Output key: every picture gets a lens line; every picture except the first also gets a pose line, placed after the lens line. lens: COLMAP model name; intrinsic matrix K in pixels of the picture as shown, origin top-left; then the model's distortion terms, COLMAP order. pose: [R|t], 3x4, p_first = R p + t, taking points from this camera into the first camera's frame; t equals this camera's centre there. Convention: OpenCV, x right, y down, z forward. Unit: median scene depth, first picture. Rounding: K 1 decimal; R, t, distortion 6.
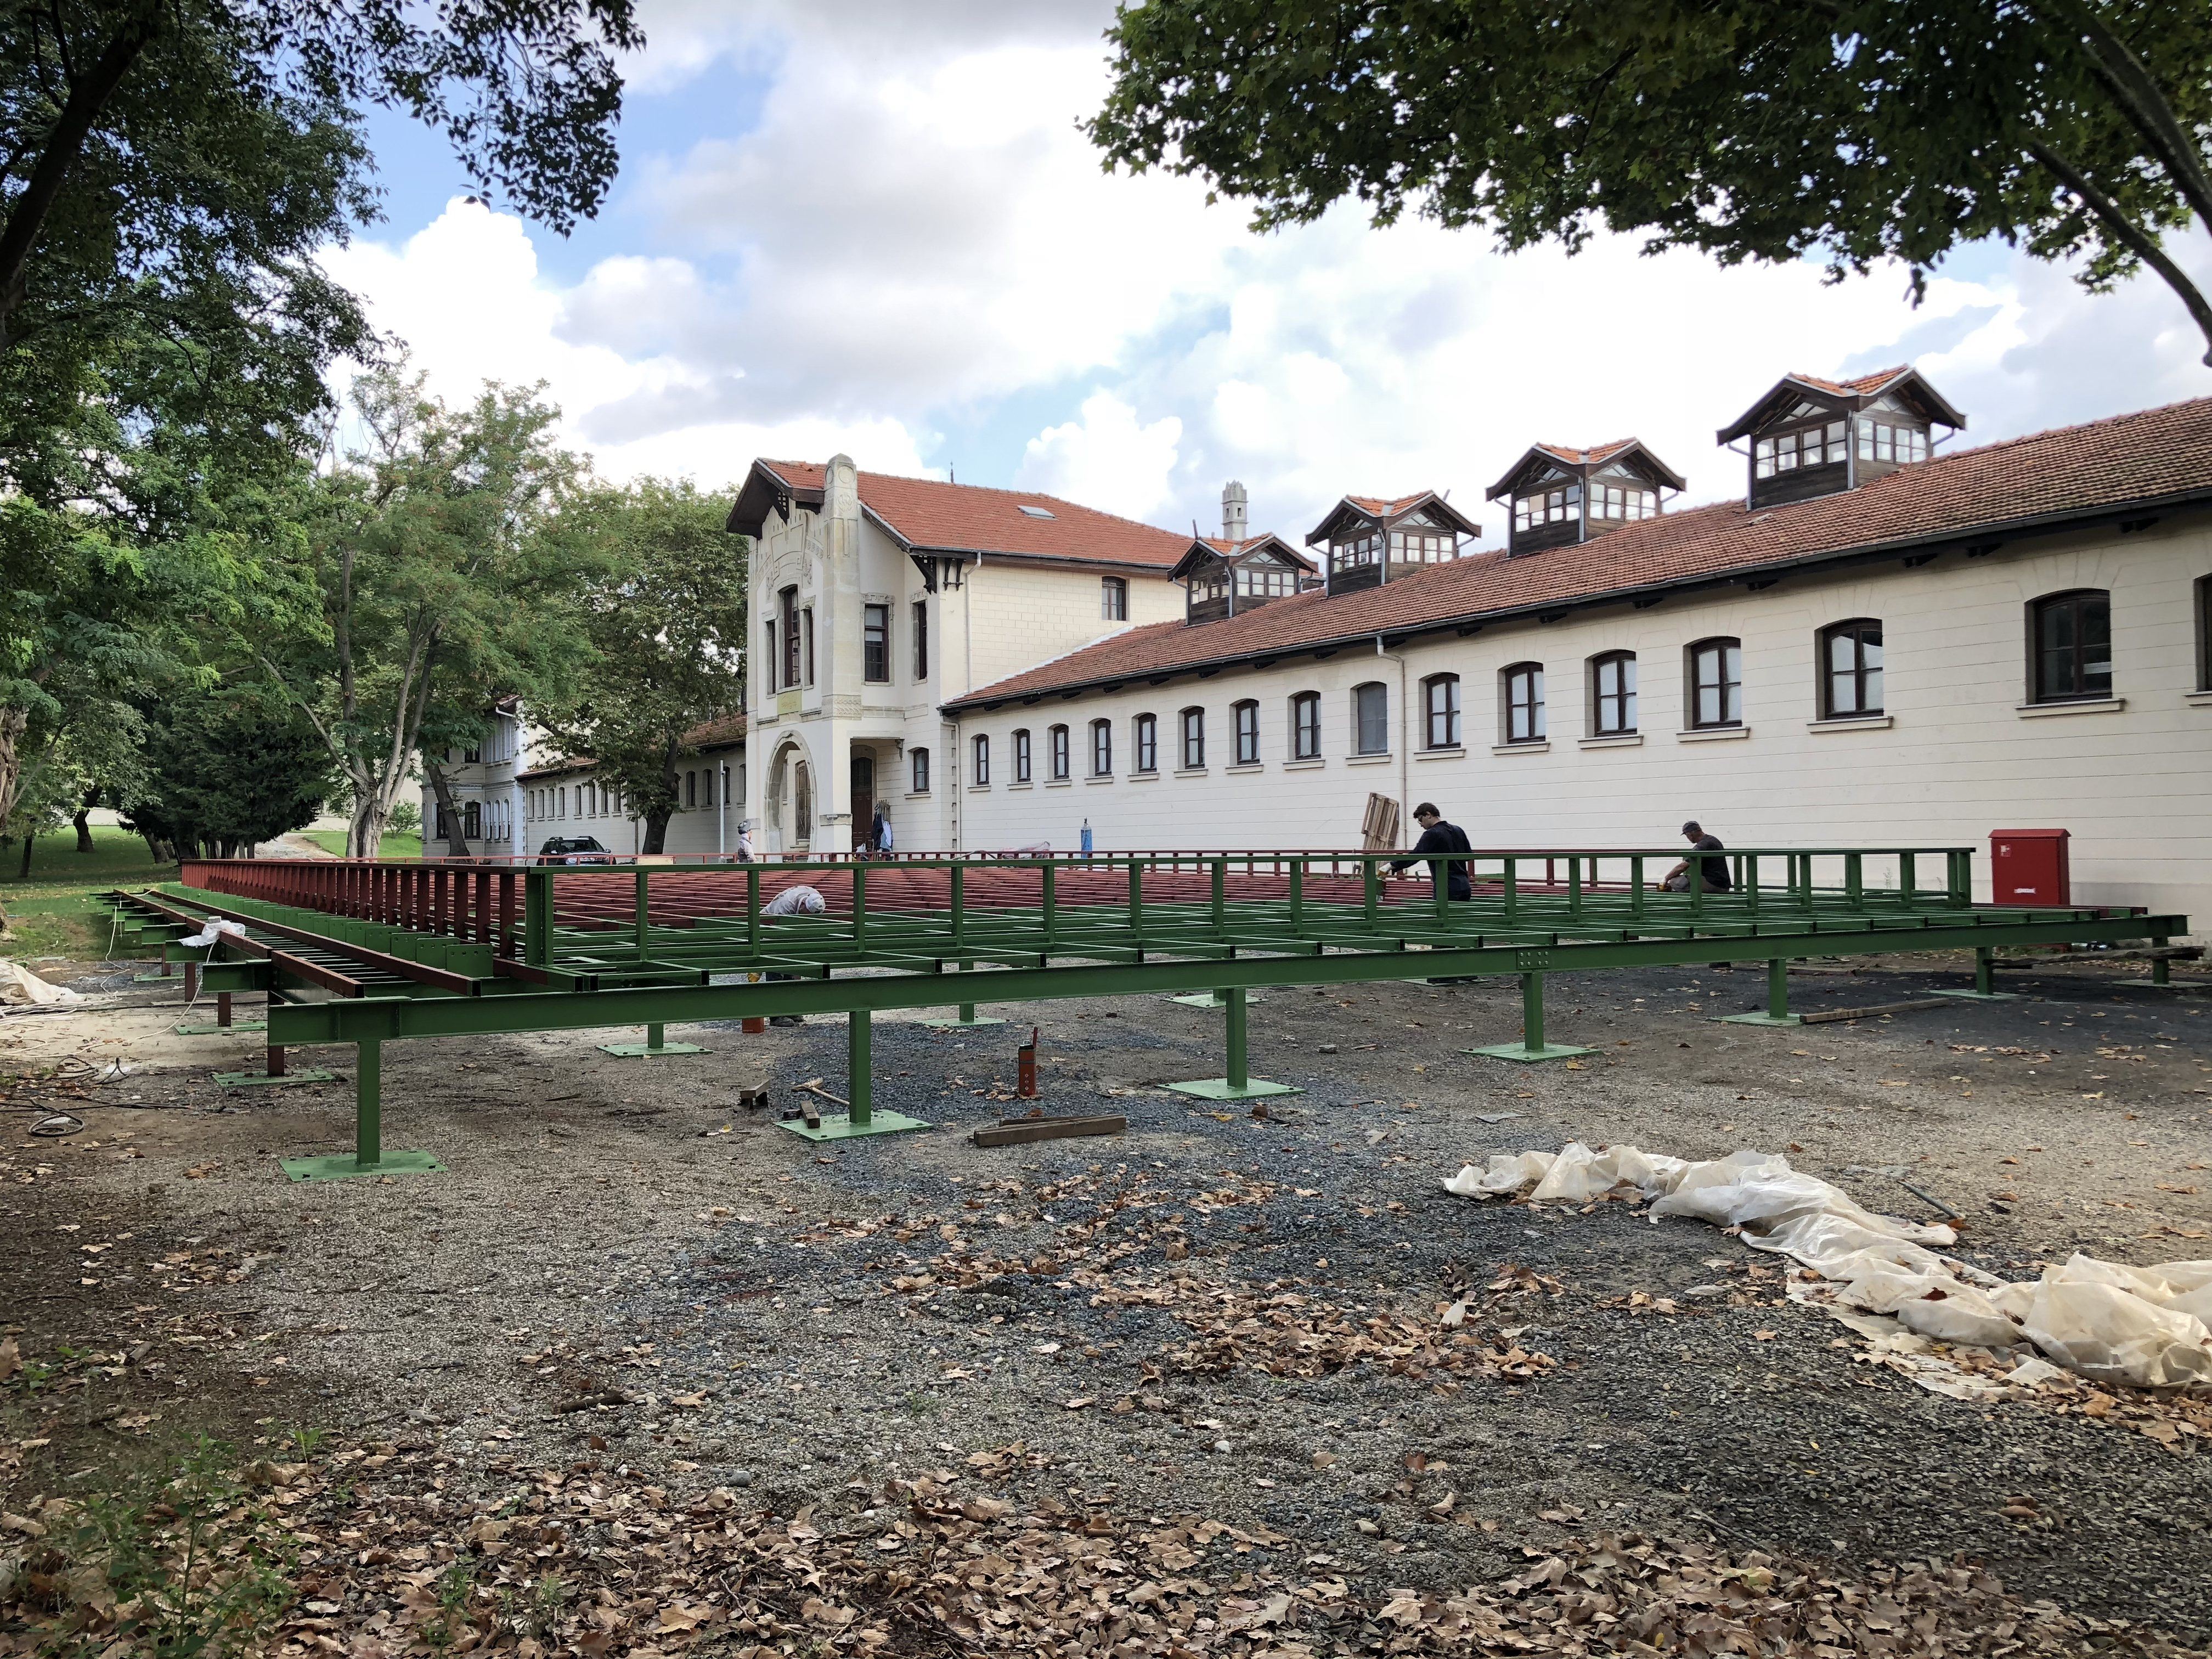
lens RADIAL K [[1808.9, 0, 1102.9], [0, 1808.9, 820.9], [0, 0, 1]] dist [0.008879, -0.002571]
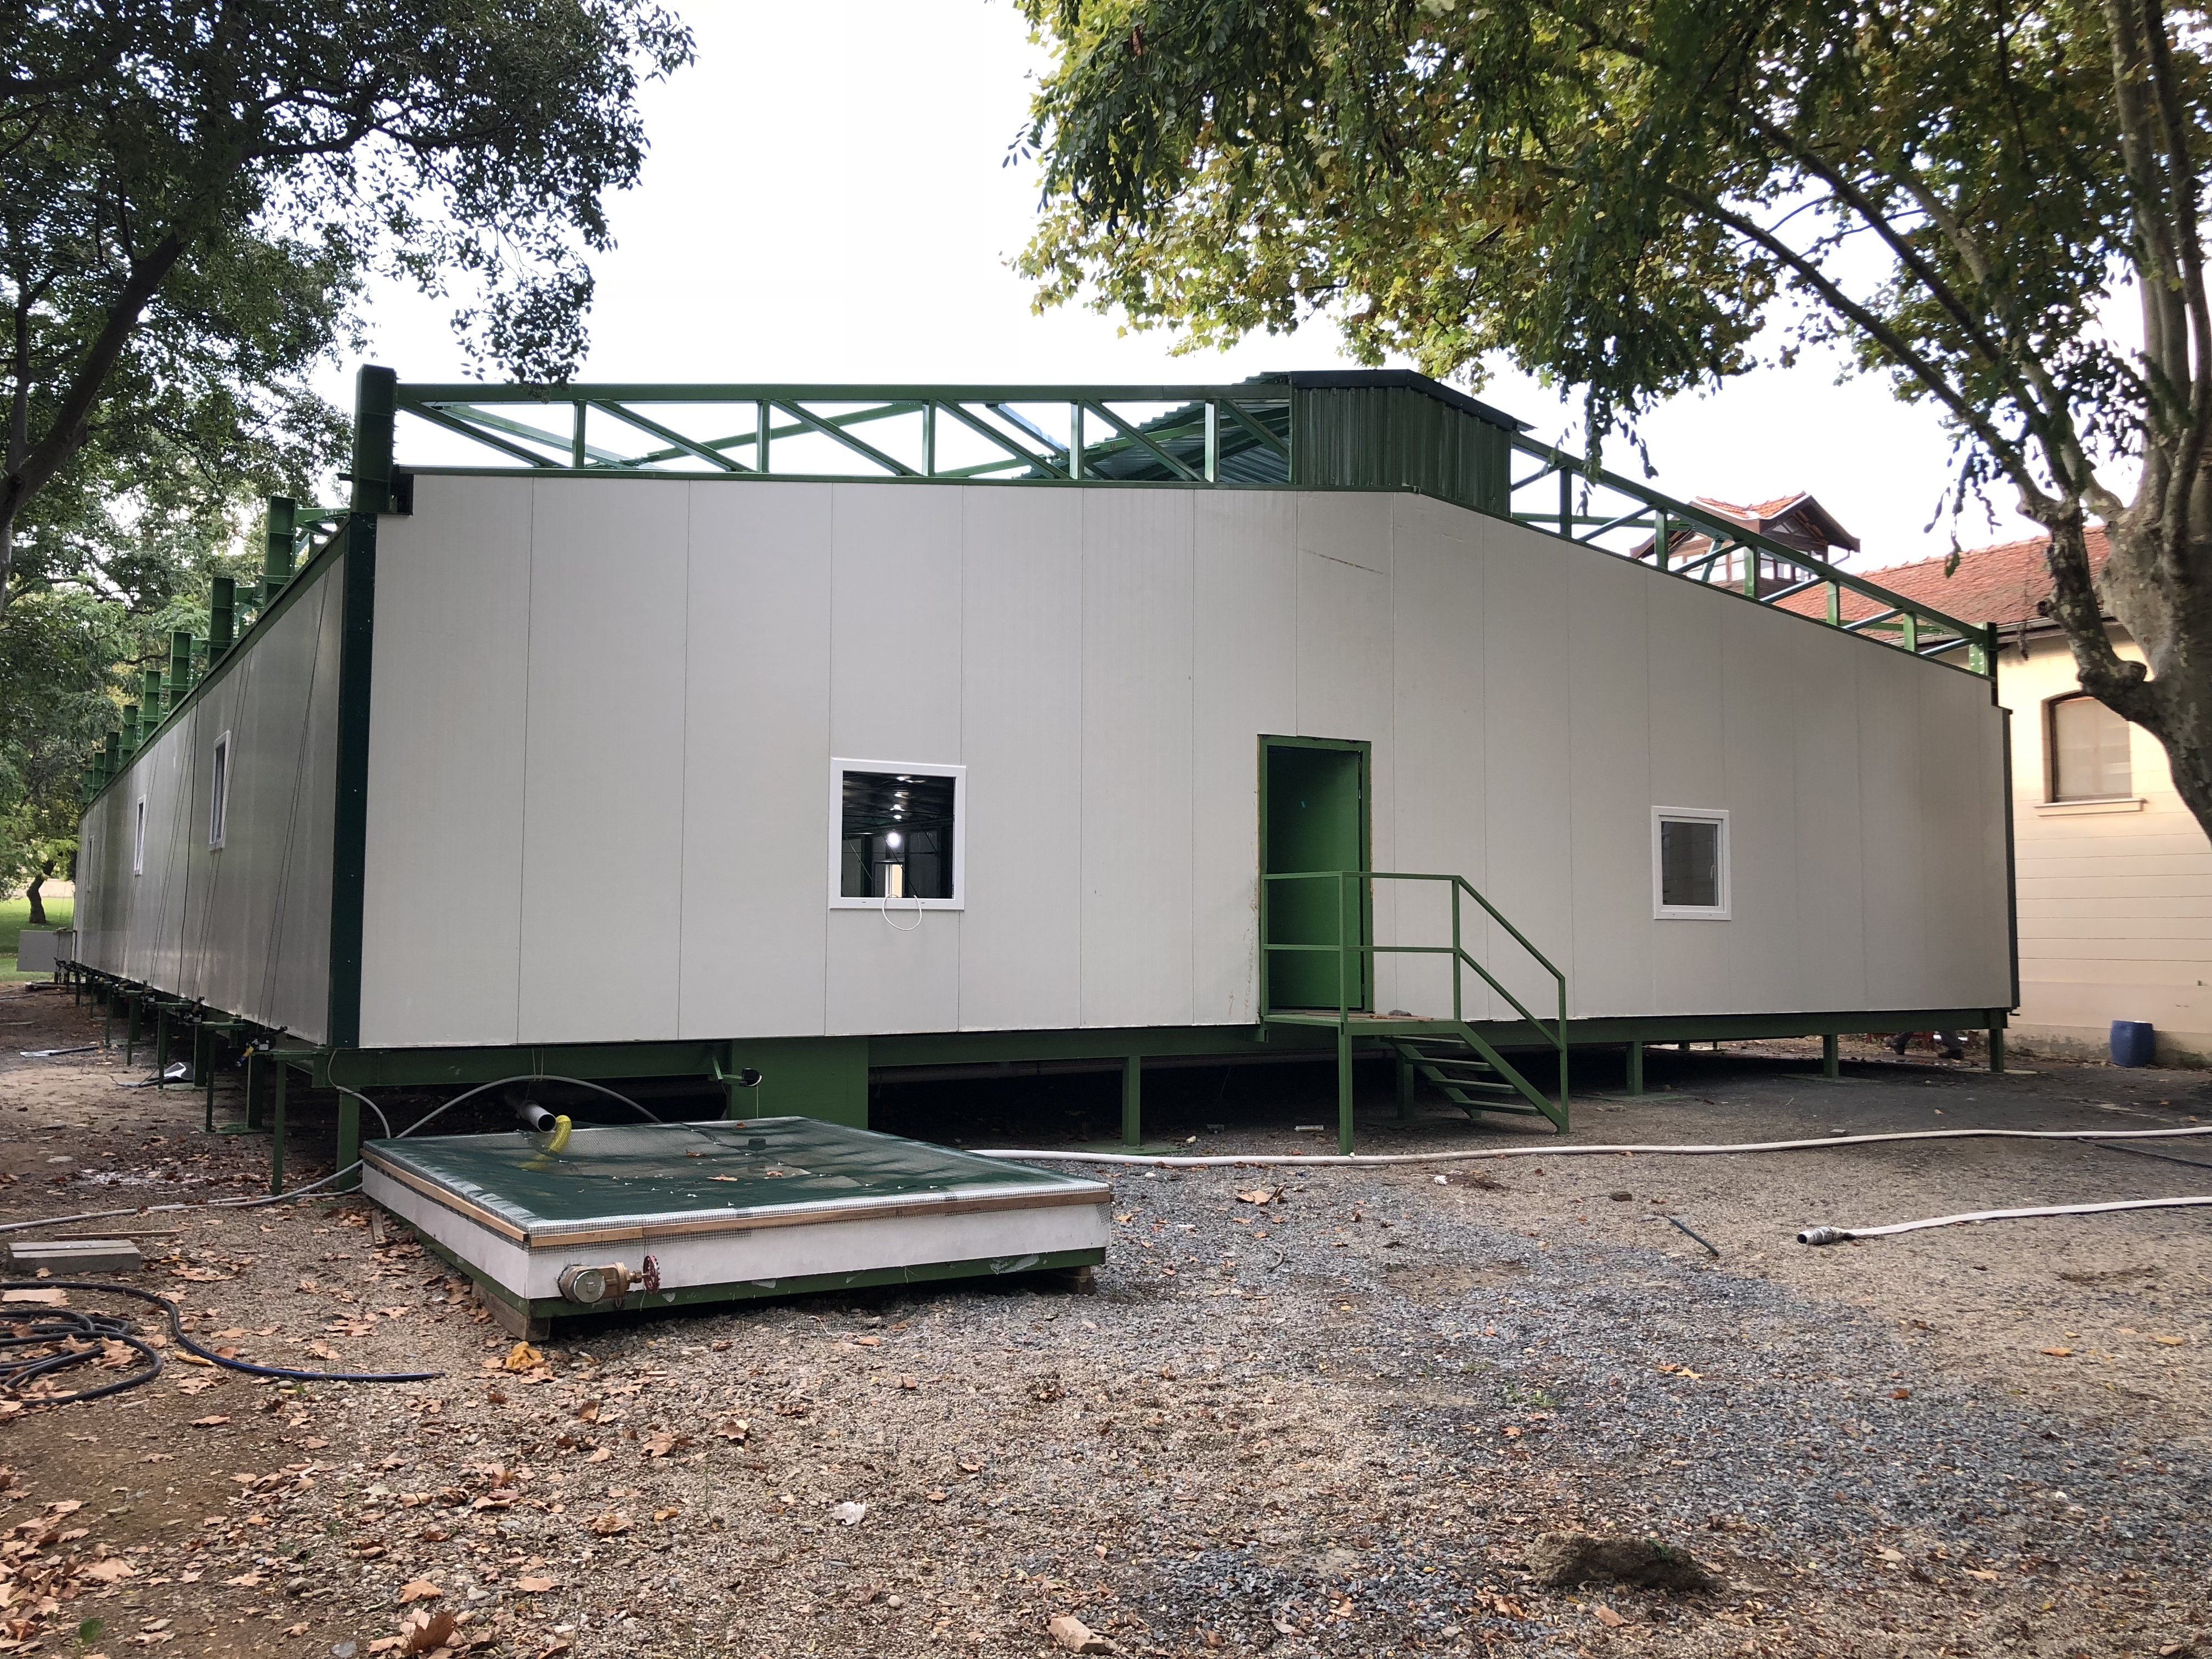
lens RADIAL K [[1875.7, 0, 1104.3], [0, 1875.7, 821.2], [0, 0, 1]] dist [-0.033117, 0.000365]
pose [[0.999750, 0.016699, 0.014883, 0.030575], [-0.015971, 0.998730, -0.047786, 0.001381], [-0.015662, 0.047536, 0.998747, -0.115788]]
